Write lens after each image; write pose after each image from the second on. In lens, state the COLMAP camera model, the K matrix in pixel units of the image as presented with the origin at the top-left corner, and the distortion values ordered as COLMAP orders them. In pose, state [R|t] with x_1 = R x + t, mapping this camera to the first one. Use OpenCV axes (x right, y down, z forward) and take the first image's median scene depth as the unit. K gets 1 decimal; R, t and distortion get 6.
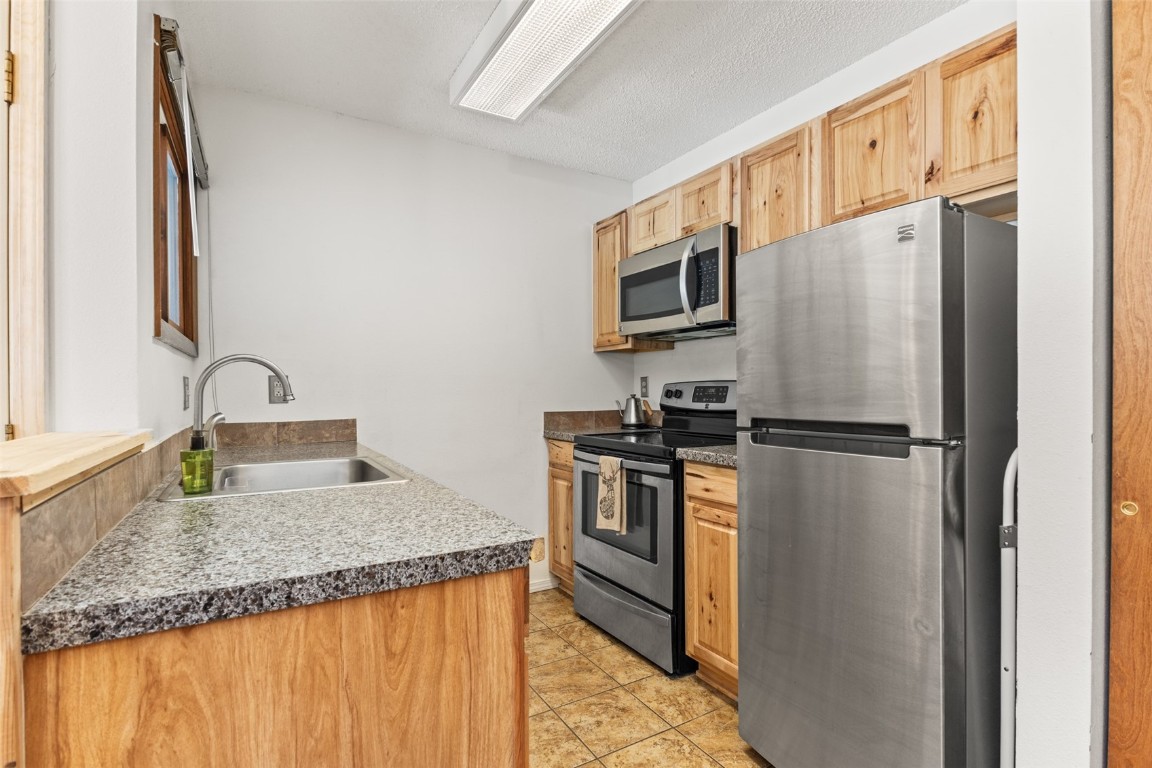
lens RADIAL K [[554.4, 0, 578.3], [0, 554.4, 394.1], [0, 0, 1]] dist [-0.005008, -0.000298]
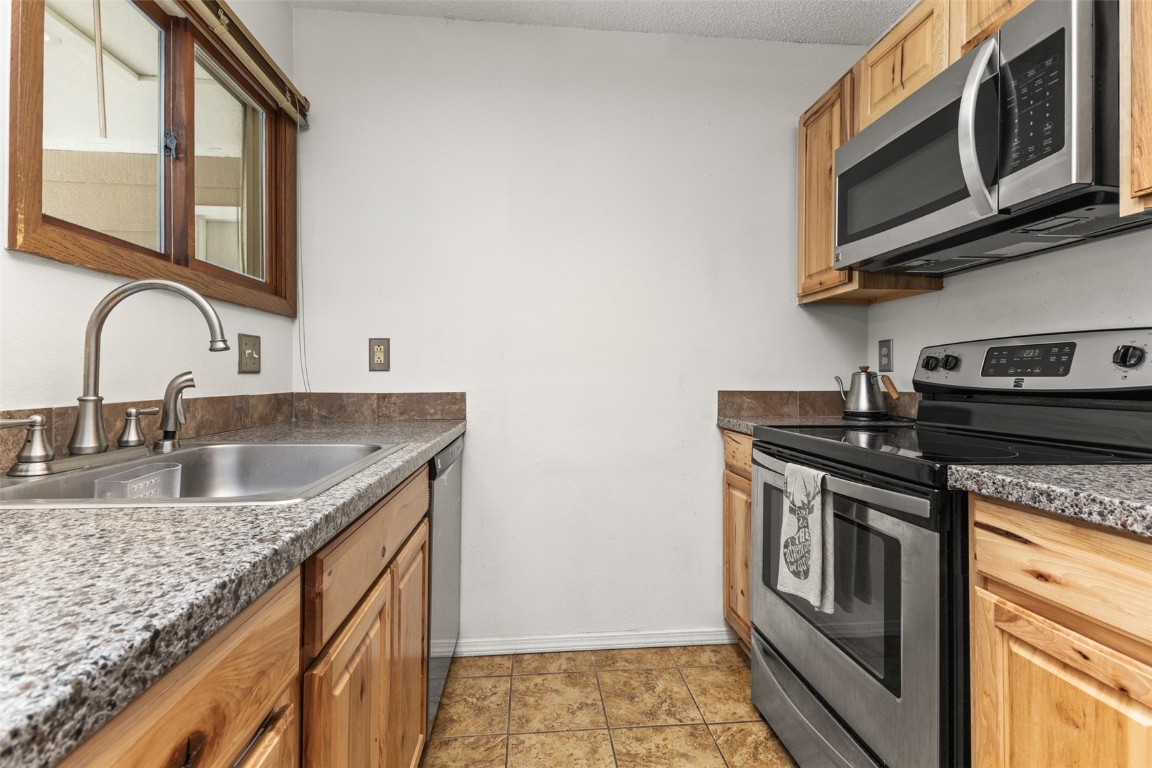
lens RADIAL K [[513.0, 0, 574.8], [0, 513.0, 376.8], [0, 0, 1]] dist [0.019183, -0.008876]
pose [[0.902736, 0.007371, -0.430131, 0.071621], [-0.011896, 0.999899, -0.007833, 0.028067], [0.430030, 0.012188, 0.902732, 0.423924]]
